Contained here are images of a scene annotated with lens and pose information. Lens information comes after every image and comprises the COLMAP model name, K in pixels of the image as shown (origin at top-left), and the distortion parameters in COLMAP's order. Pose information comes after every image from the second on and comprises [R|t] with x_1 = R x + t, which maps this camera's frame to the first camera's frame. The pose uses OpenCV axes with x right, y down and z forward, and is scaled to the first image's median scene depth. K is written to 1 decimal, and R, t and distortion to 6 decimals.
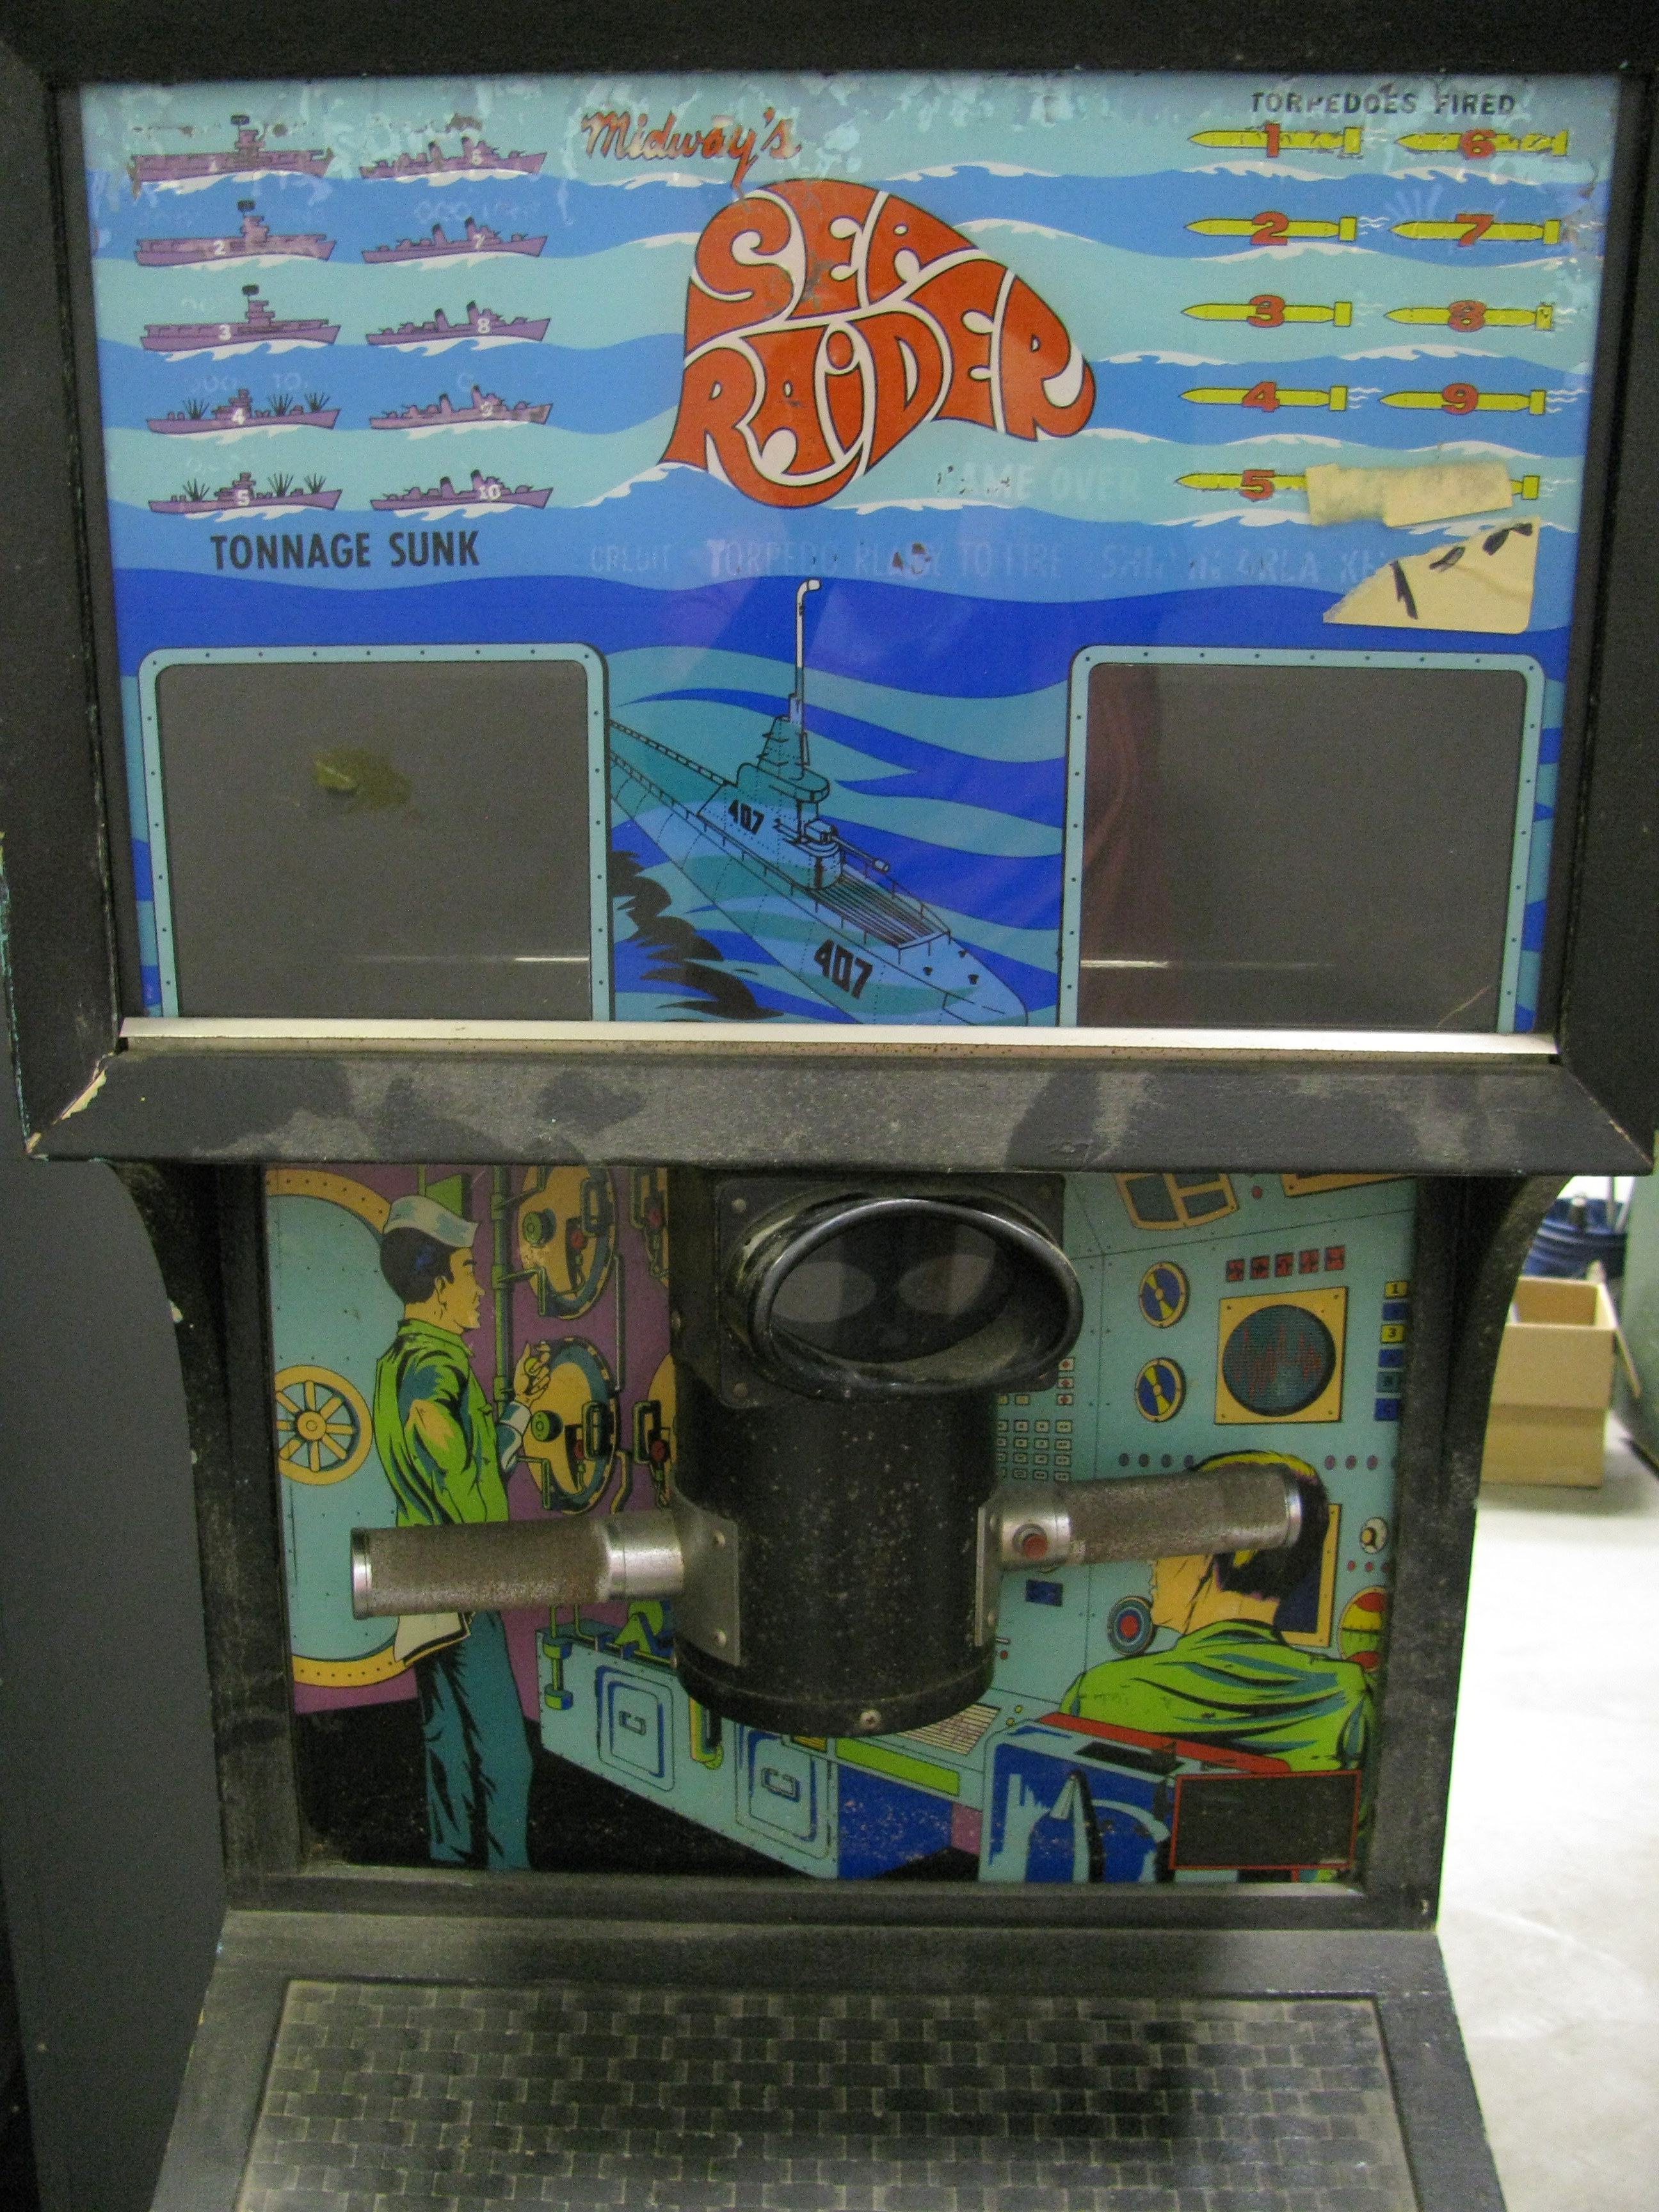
lens RADIAL K [[2221.3, 0, 751.8], [0, 2221.3, 1142.4], [0, 0, 1]] dist [-0.225853, 0.258813]
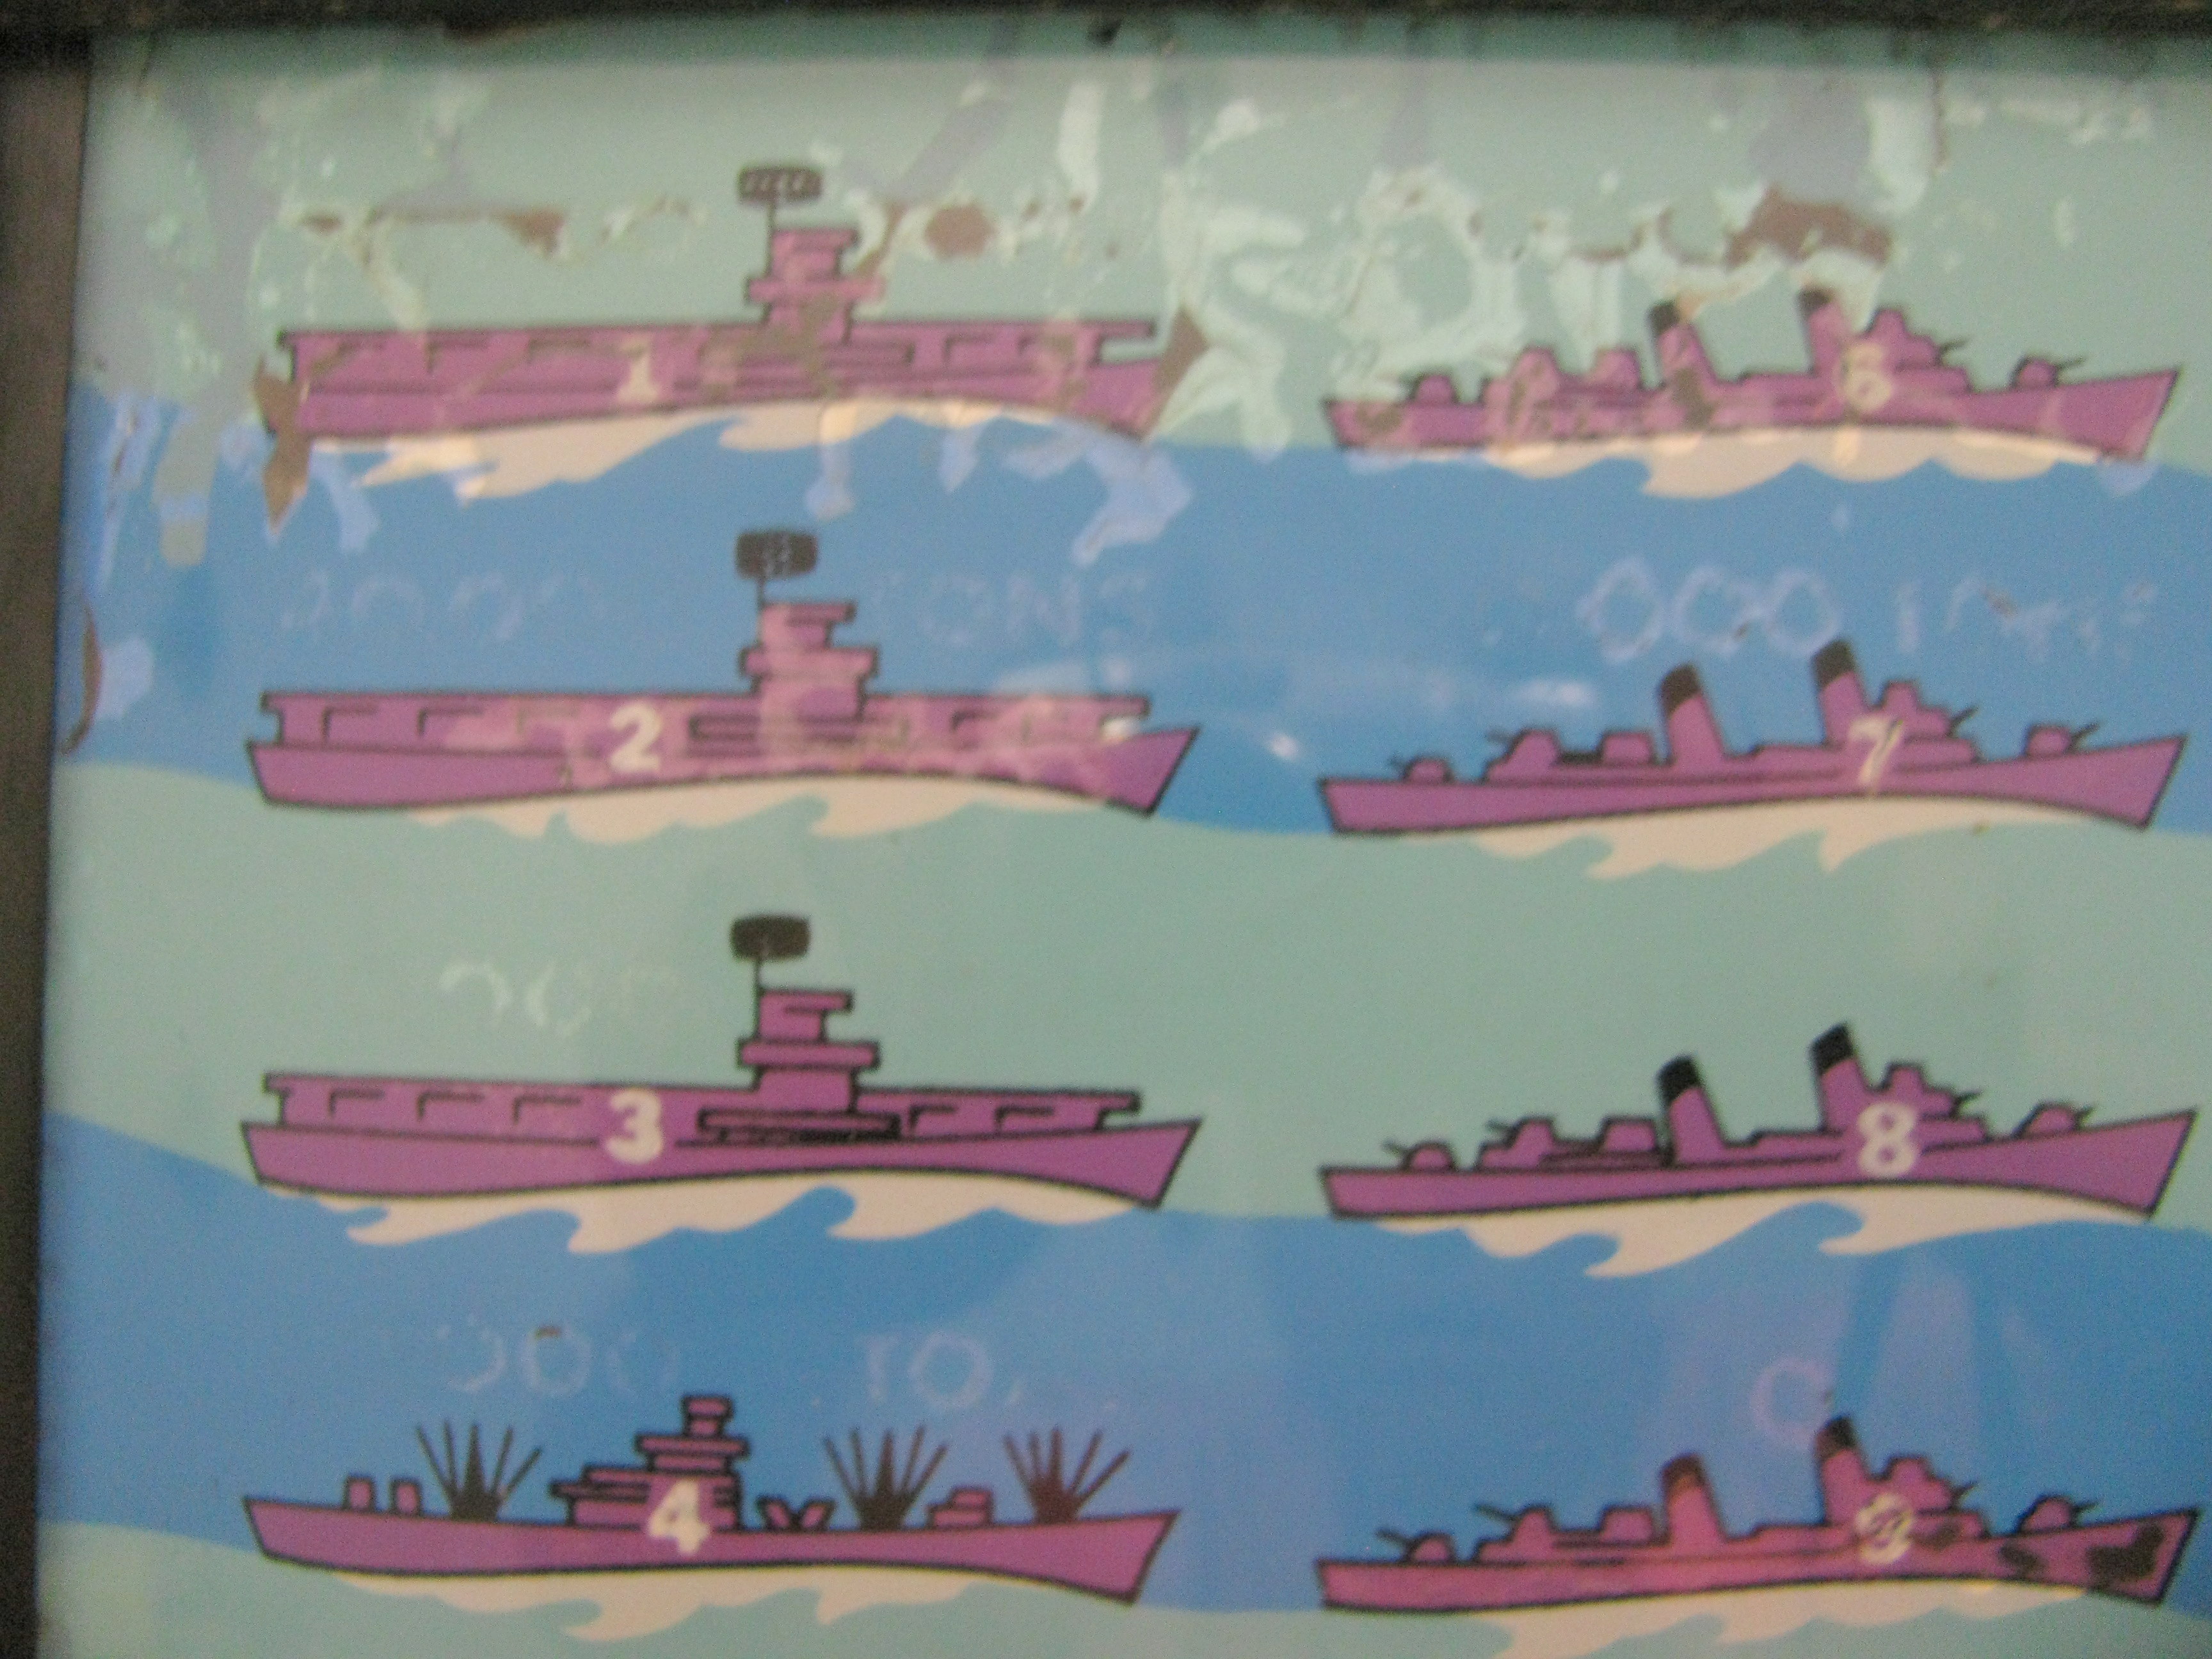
lens RADIAL K [[2252.5, 0, 1074.2], [0, 2252.5, 764.7], [0, 0, 1]] dist [-0.227741, 0.250646]
pose [[0.999791, 0.014701, -0.014221, -0.187769], [-0.018862, 0.931576, -0.363057, -0.312165], [0.007910, 0.363249, 0.931659, 0.735944]]
